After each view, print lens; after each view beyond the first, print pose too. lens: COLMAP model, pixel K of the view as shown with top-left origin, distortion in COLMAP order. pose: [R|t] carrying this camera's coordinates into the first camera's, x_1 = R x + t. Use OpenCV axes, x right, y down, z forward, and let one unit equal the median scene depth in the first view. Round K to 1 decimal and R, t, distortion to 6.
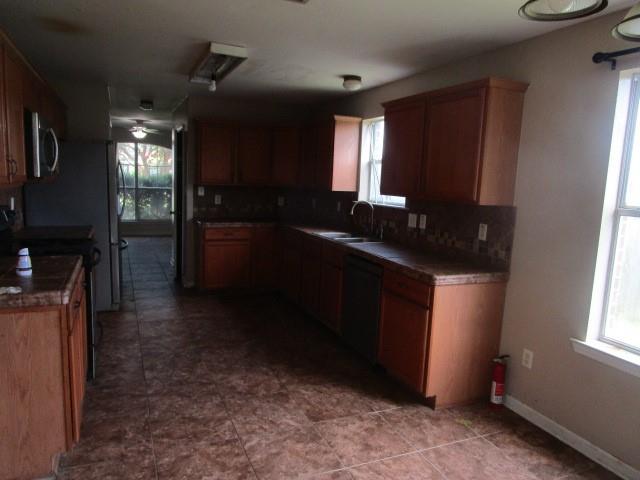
lens RADIAL K [[452.7, 0, 317.2], [0, 452.7, 242.8], [0, 0, 1]] dist [-0.013718, -0.004399]
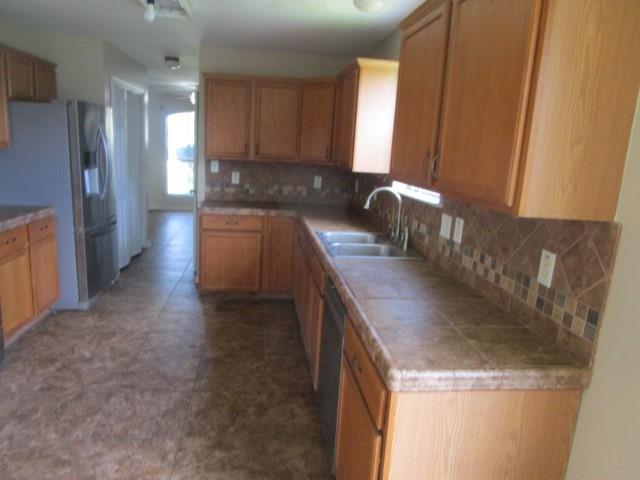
lens RADIAL K [[452.7, 0, 319.9], [0, 452.7, 239.2], [0, 0, 1]] dist [-0.013718, -0.004399]
pose [[0.960848, 0.067953, -0.268615, 0.235127], [-0.055808, 0.997055, 0.052602, -0.060207], [0.271398, -0.035552, 0.961810, 0.426055]]
